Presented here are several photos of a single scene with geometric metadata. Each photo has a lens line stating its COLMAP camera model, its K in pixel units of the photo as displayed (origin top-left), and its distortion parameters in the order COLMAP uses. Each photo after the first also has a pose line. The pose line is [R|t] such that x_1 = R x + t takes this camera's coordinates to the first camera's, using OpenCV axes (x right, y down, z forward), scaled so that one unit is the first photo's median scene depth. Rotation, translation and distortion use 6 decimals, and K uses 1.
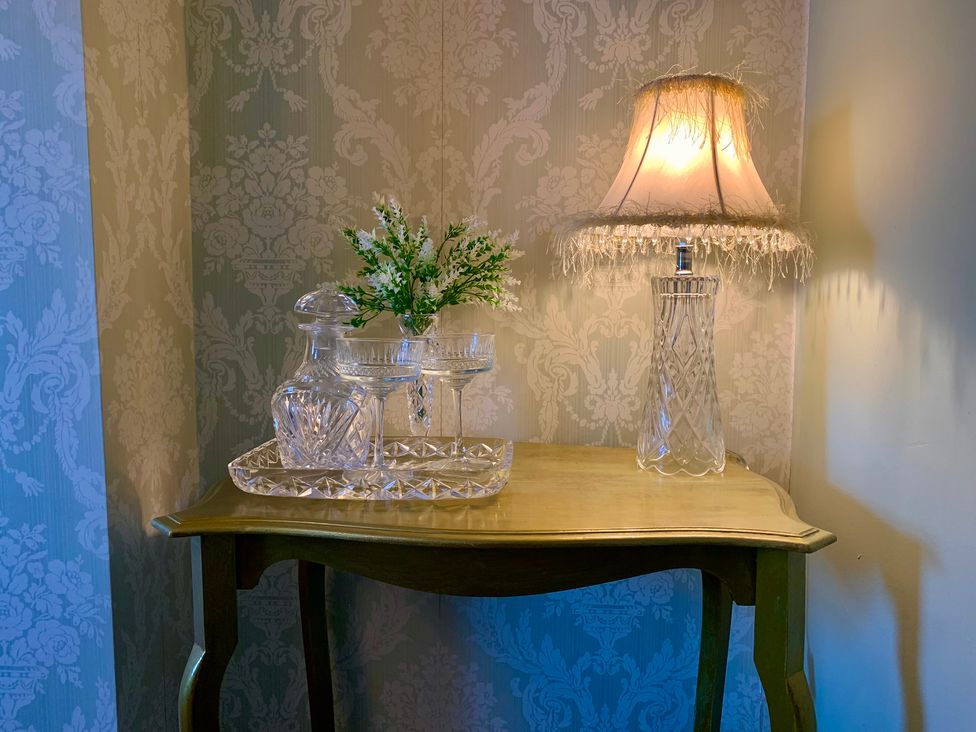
lens RADIAL K [[986.2, 0, 495.6], [0, 986.2, 373.1], [0, 0, 1]] dist [0.126045, -0.284810]
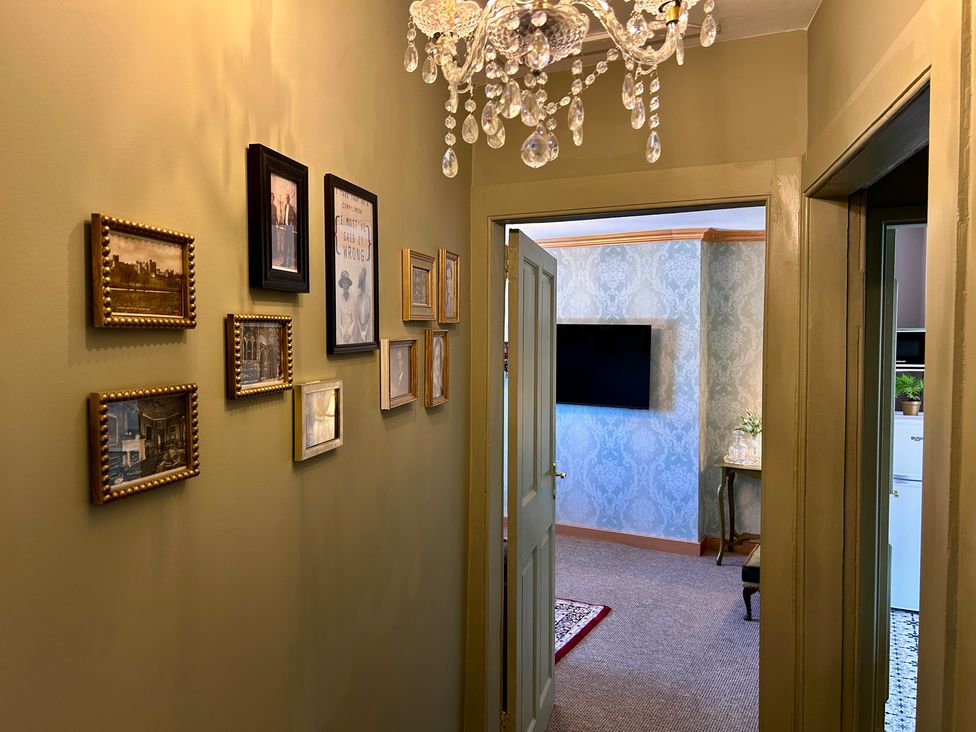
lens RADIAL K [[724.4, 0, 488.0], [0, 724.4, 366.0], [0, 0, 1]] dist [0.071622, -0.079454]
pose [[0.919724, 0.023183, -0.391880, 0.118899], [-0.051491, 0.996755, -0.061879, -0.095514], [0.389174, 0.077090, 0.917933, -2.897335]]
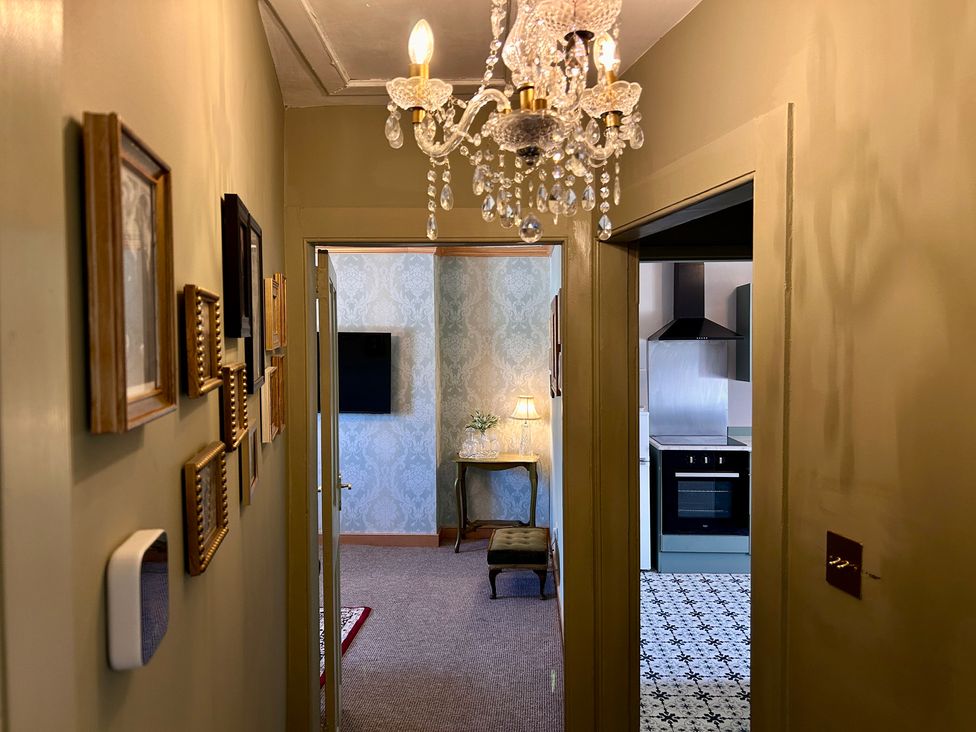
lens RADIAL K [[712.8, 0, 486.2], [0, 712.8, 374.3], [0, 0, 1]] dist [0.168366, -0.443713]
pose [[0.999981, -0.001487, -0.005994, -0.032213], [0.001109, 0.998038, -0.062598, -0.113266], [0.006075, 0.062591, 0.998021, -2.986645]]
